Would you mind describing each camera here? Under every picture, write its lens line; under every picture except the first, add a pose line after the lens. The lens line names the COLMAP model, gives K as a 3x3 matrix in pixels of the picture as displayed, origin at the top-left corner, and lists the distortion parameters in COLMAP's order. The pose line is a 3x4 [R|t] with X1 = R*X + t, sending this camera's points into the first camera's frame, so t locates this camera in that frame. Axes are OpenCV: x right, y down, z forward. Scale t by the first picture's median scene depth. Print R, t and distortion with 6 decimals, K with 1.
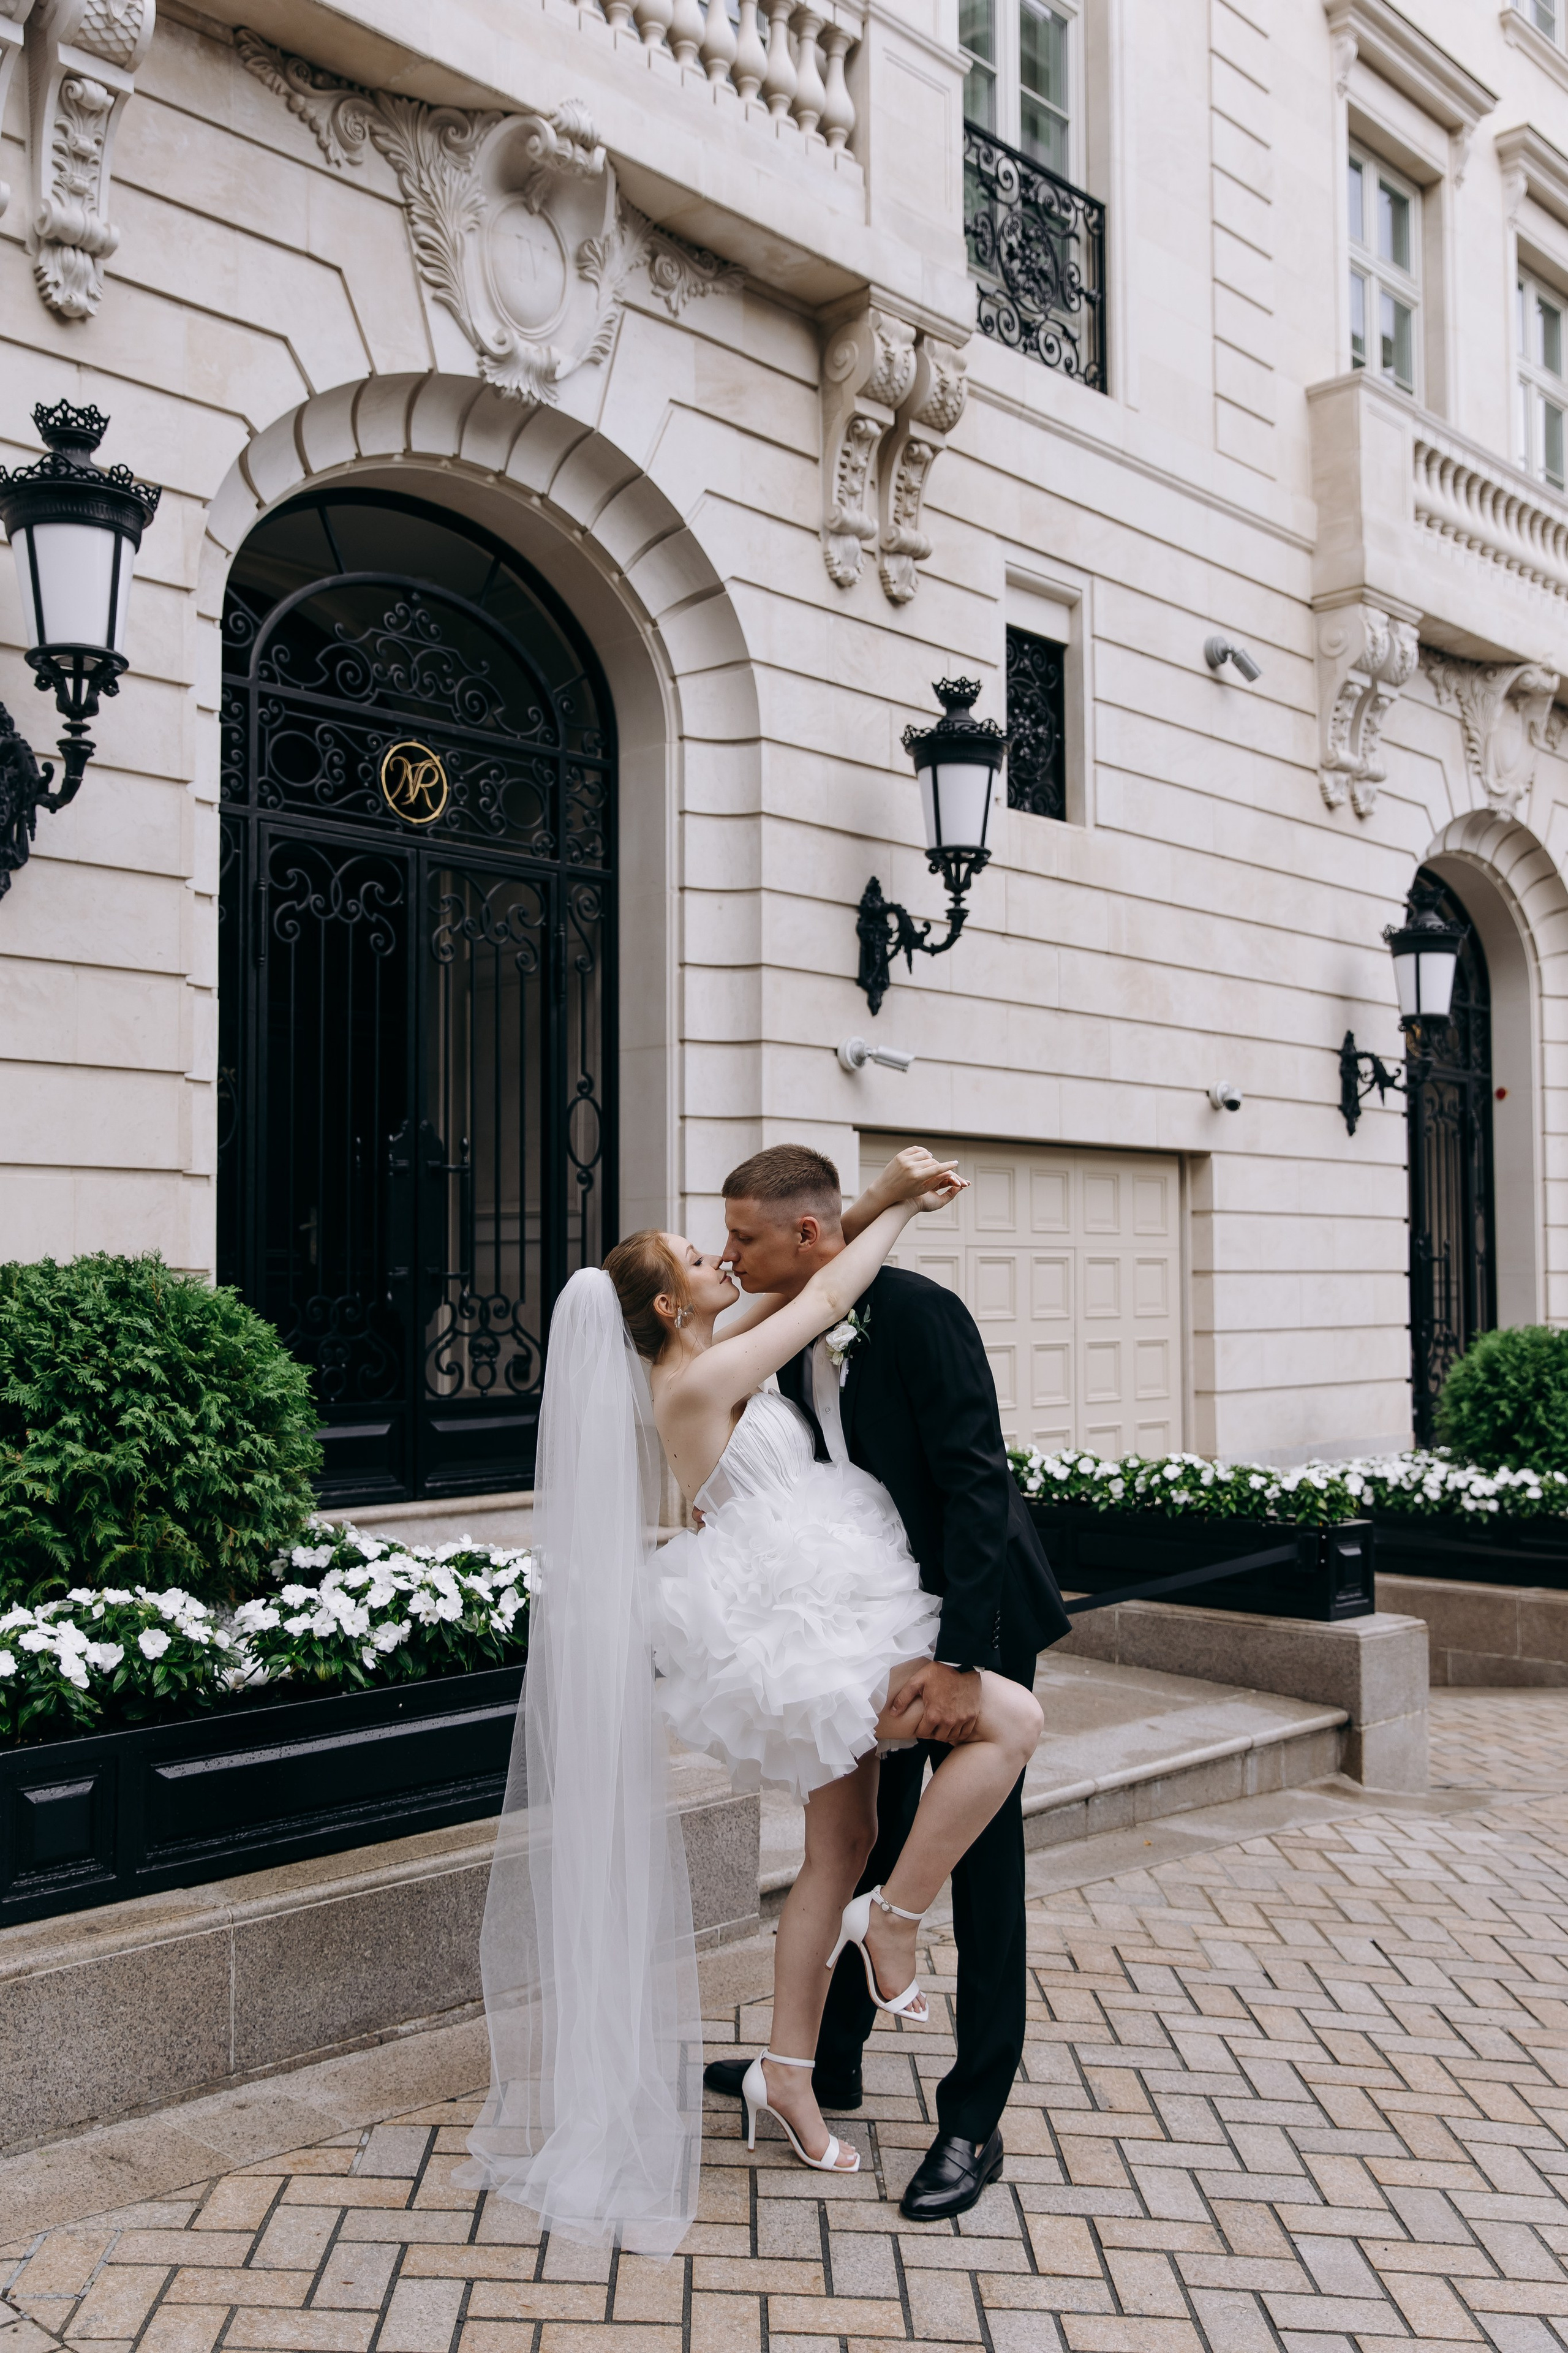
lens RADIAL K [[2128.1, 0, 781.9], [0, 2128.1, 1224.9], [0, 0, 1]] dist [-0.008386, 0.015564]
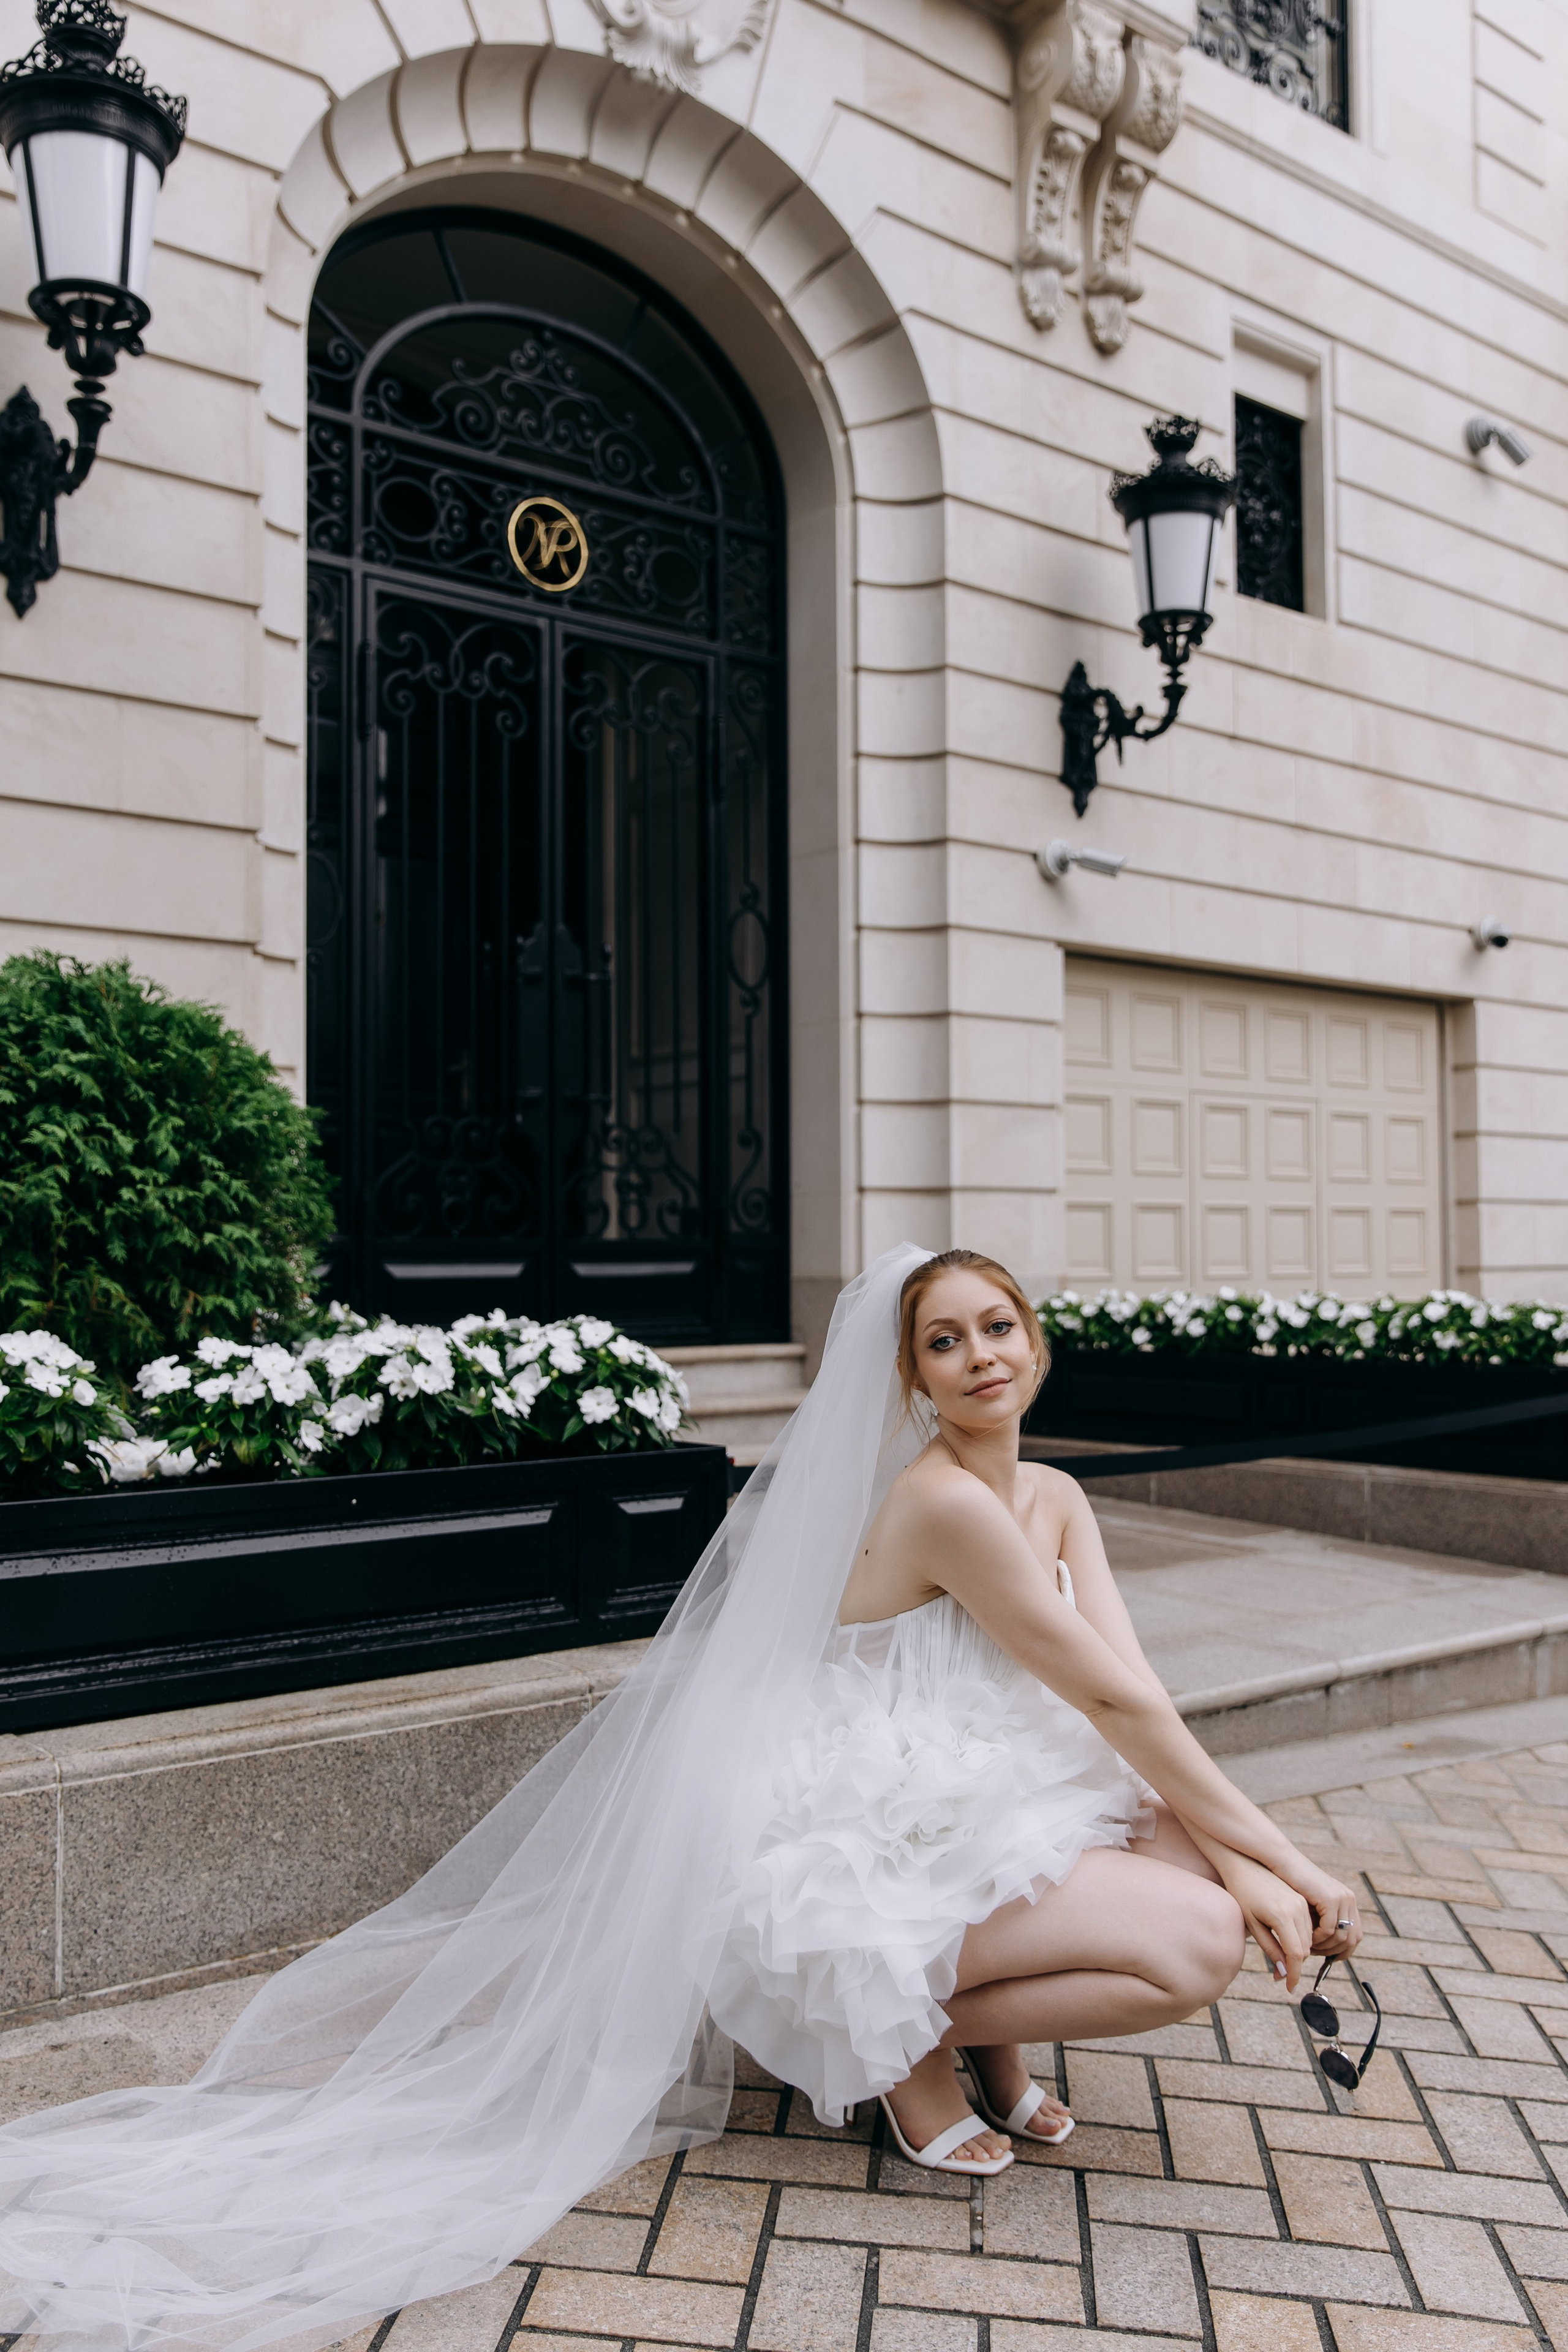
lens RADIAL K [[2010.5, 0, 778.3], [0, 2010.5, 1211.3], [0, 0, 1]] dist [-0.008801, 0.002928]
pose [[0.991651, -0.004931, -0.128859, 0.031457], [0.005667, 0.999970, 0.005344, 0.071735], [0.128829, -0.006030, 0.991649, 0.195391]]
